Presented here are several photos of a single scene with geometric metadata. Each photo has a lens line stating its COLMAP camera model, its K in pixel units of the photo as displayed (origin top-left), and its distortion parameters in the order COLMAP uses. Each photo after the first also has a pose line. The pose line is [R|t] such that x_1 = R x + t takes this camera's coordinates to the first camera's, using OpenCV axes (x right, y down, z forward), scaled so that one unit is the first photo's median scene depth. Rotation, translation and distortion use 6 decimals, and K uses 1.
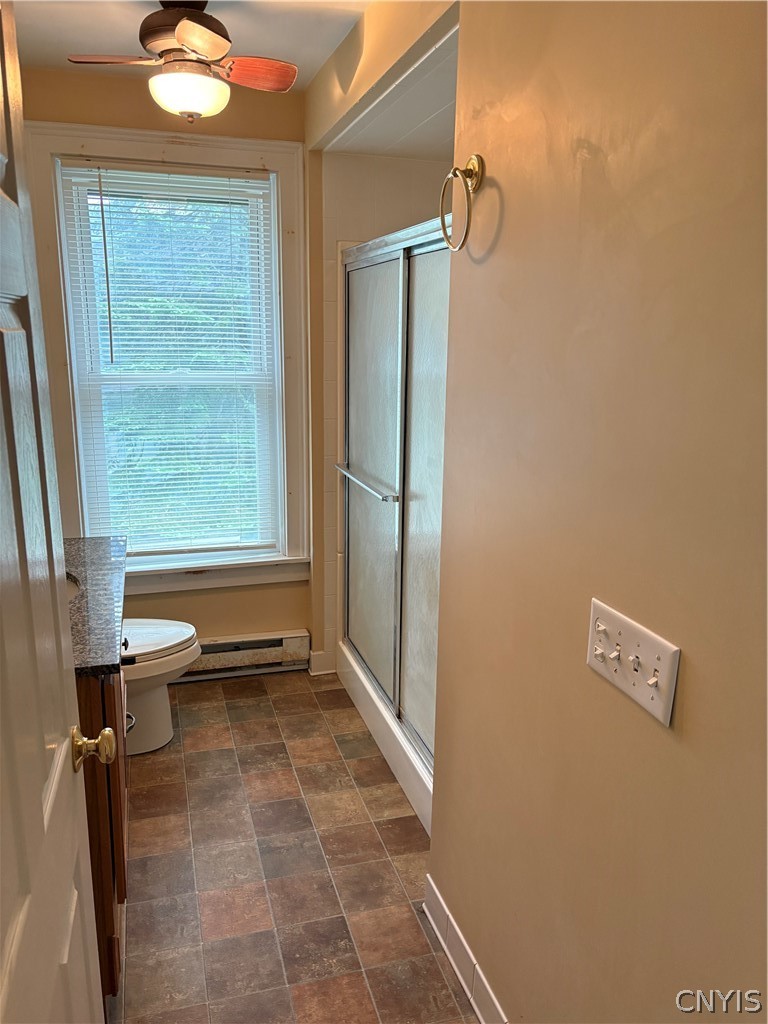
lens RADIAL K [[770.4, 0, 379.8], [0, 770.4, 512.3], [0, 0, 1]] dist [0.043504, -0.042507]
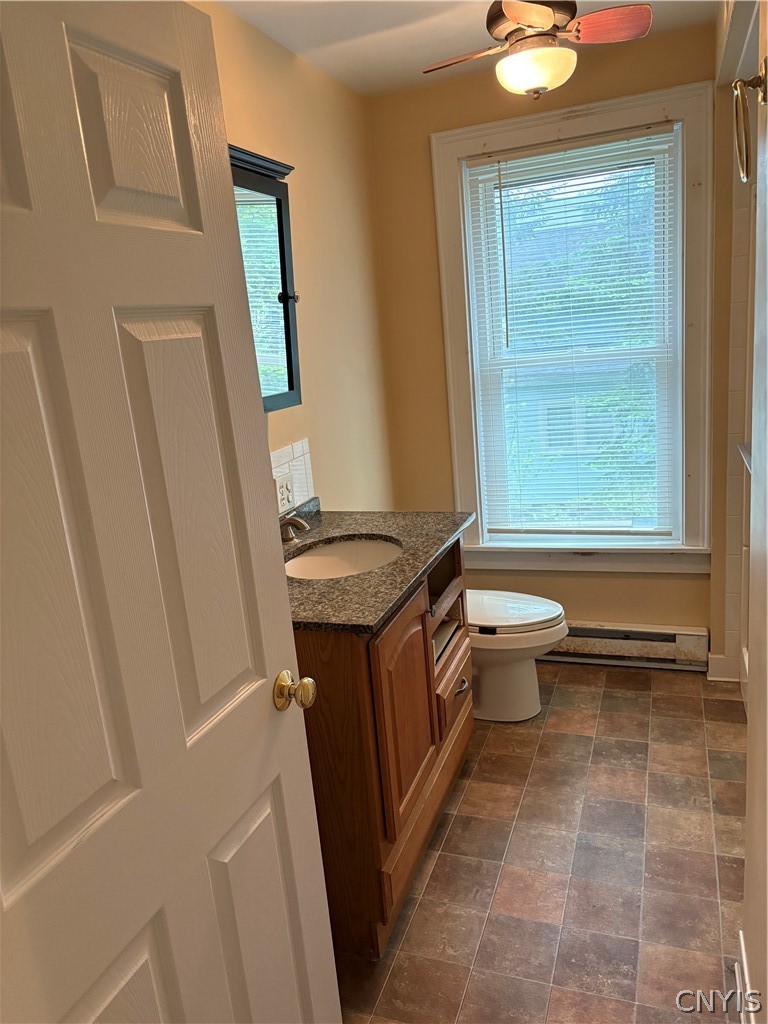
lens RADIAL K [[770.4, 0, 384.6], [0, 770.4, 509.6], [0, 0, 1]] dist [0.043504, -0.042507]
pose [[0.801141, 0.048714, -0.596489, 0.169006], [-0.034843, 0.998788, 0.034771, -0.005060], [0.597460, -0.007073, 0.801867, 0.067128]]
